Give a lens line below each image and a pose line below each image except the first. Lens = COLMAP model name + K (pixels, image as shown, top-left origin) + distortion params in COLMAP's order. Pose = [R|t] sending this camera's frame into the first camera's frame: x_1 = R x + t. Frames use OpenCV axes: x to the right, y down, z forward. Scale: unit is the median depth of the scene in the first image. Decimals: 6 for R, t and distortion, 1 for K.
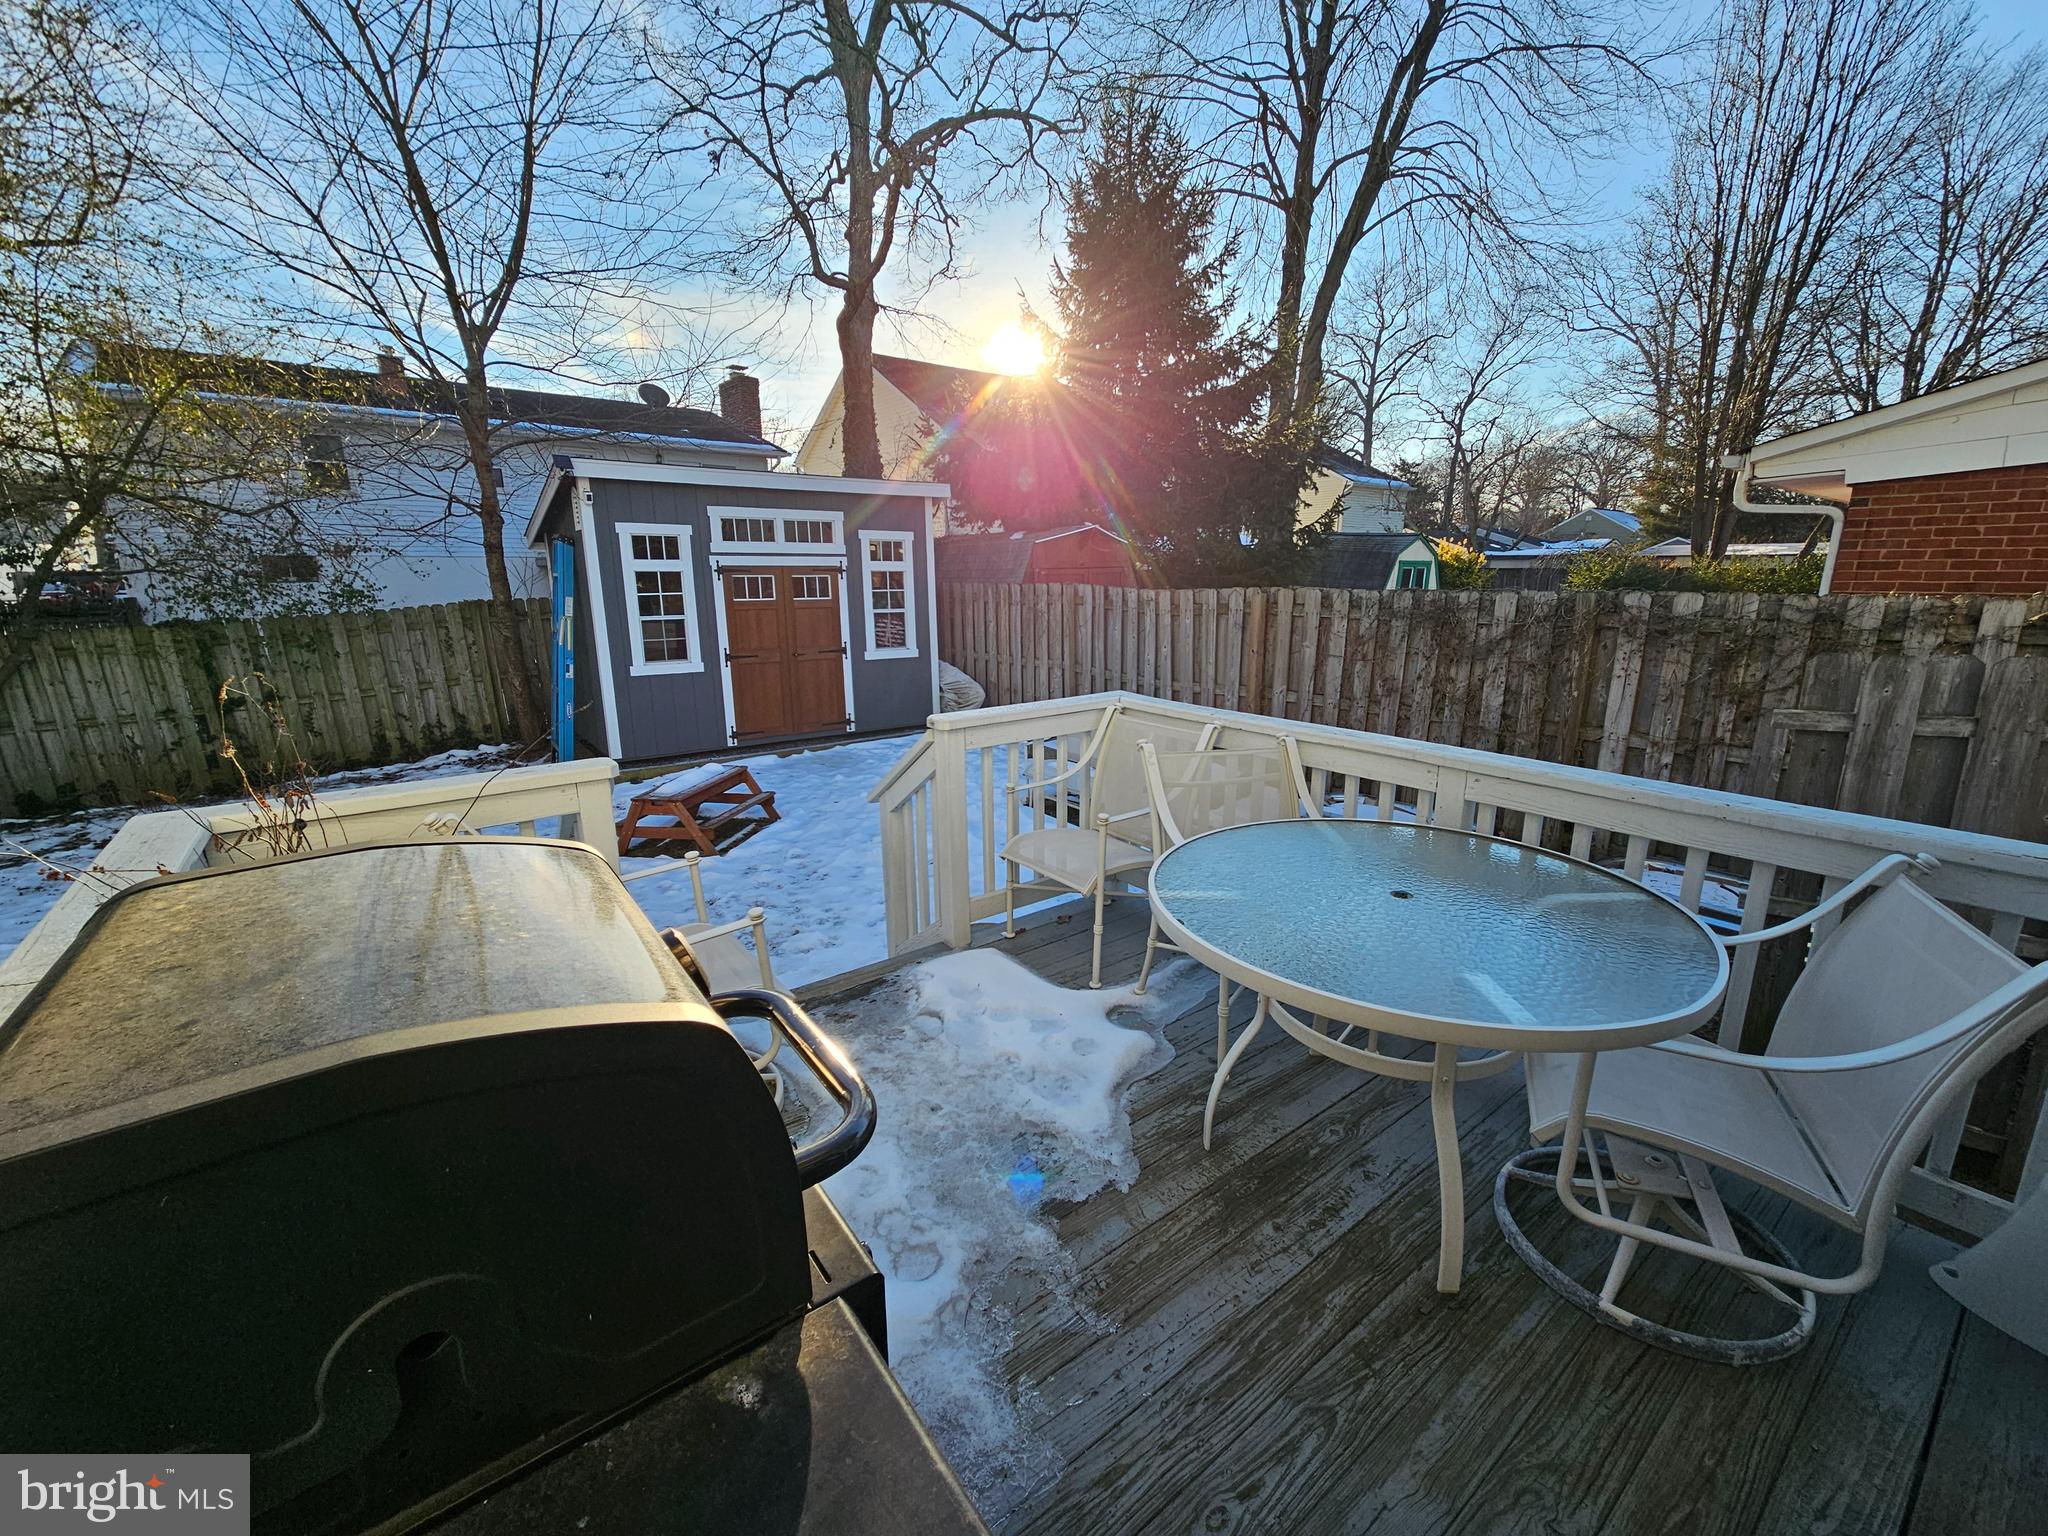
lens RADIAL K [[835.5, 0, 1028.9], [0, 835.5, 767.6], [0, 0, 1]] dist [0.002020, 0.000791]
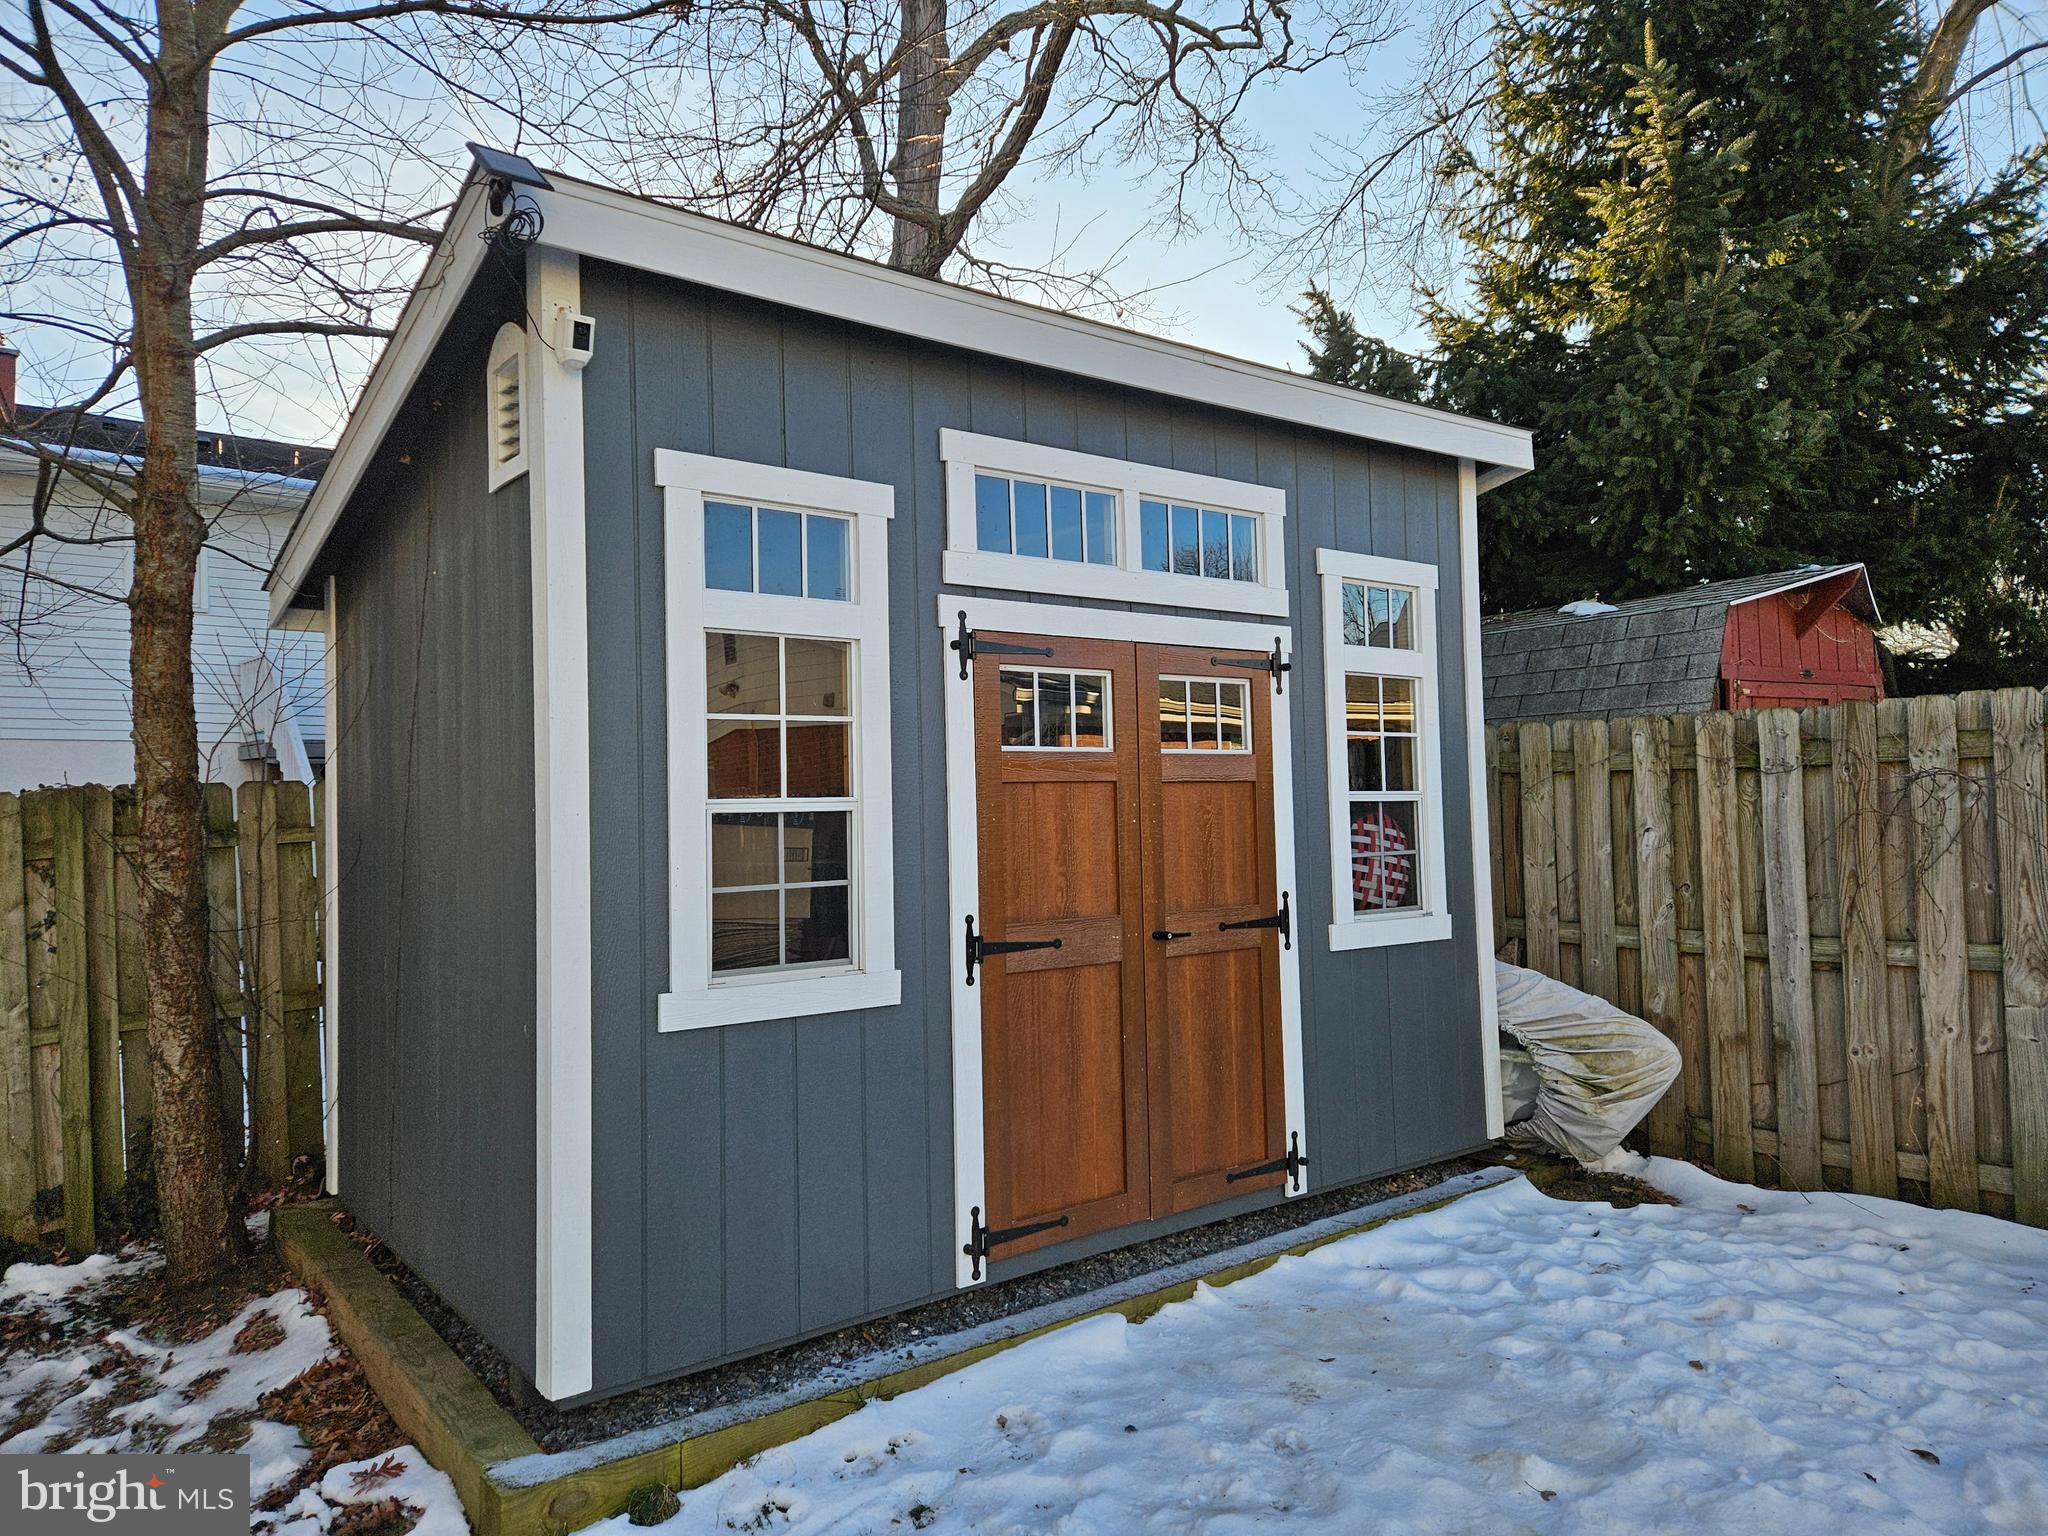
lens RADIAL K [[1376.8, 0, 1024.0], [0, 1376.8, 768.0], [0, 0, 1]] dist [0.082572, -0.057929]
pose [[0.999876, -0.015017, 0.004729, -0.321567], [0.015724, 0.967300, -0.253147, -0.069025], [-0.000773, 0.253190, 0.967416, 0.506015]]
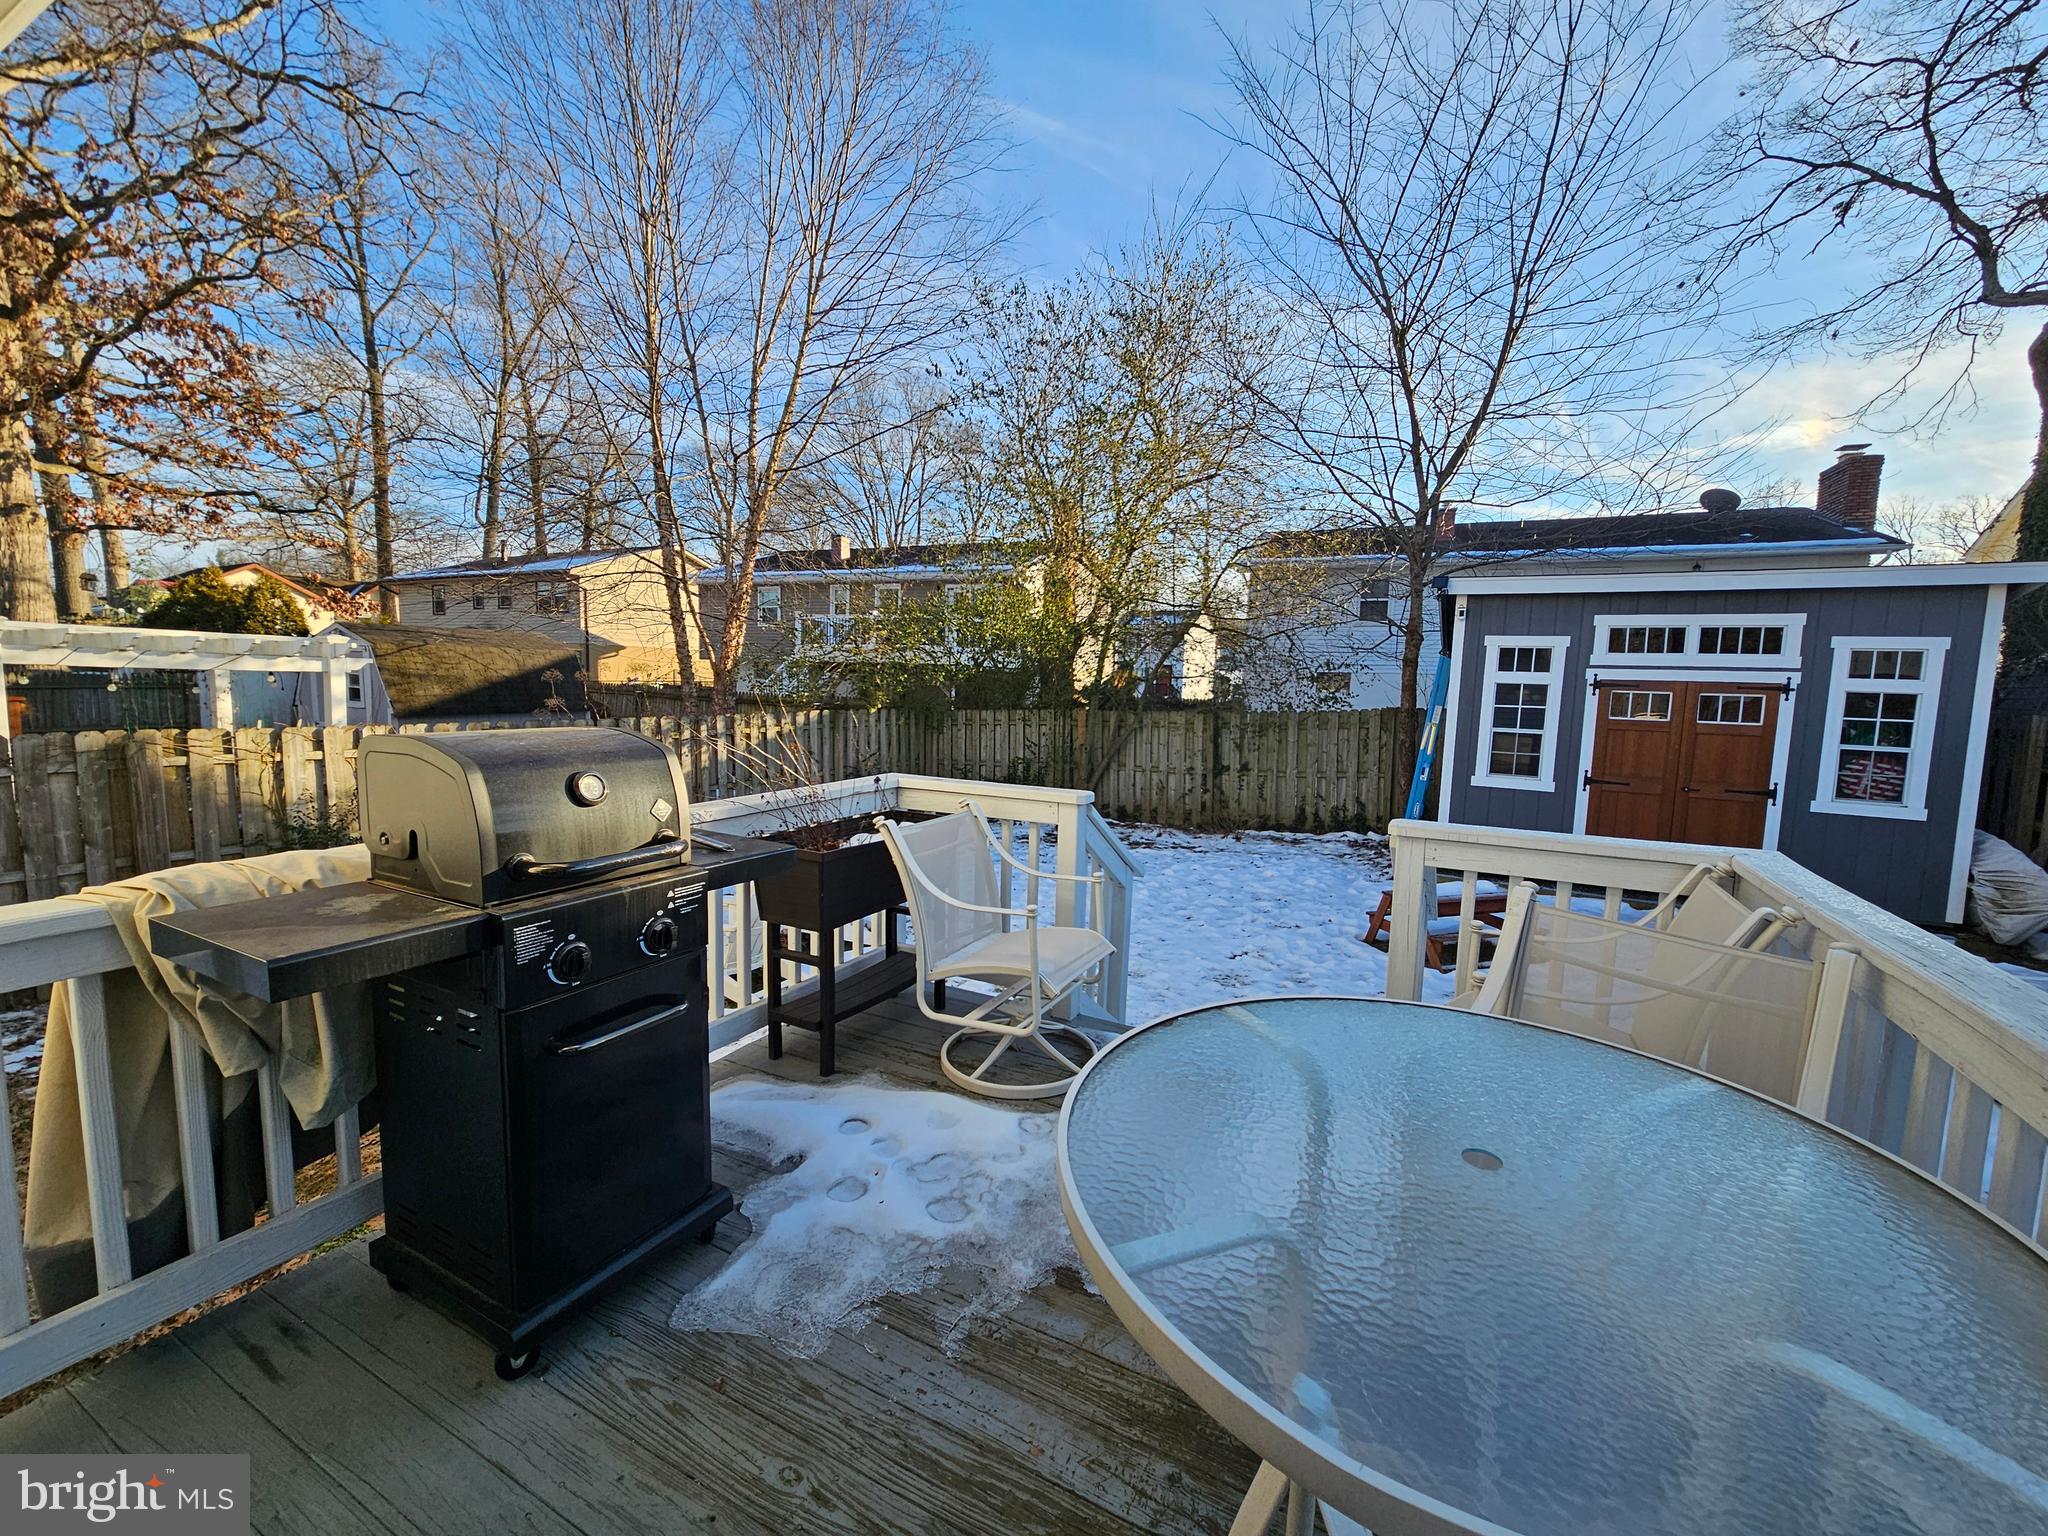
lens RADIAL K [[835.5, 0, 1028.9], [0, 835.5, 767.6], [0, 0, 1]] dist [0.002020, 0.000791]
pose [[0.422664, 0.109576, -0.899638, 0.172886], [-0.237497, 0.971365, 0.006732, -0.009753], [0.874614, 0.210816, 0.436585, 0.085470]]
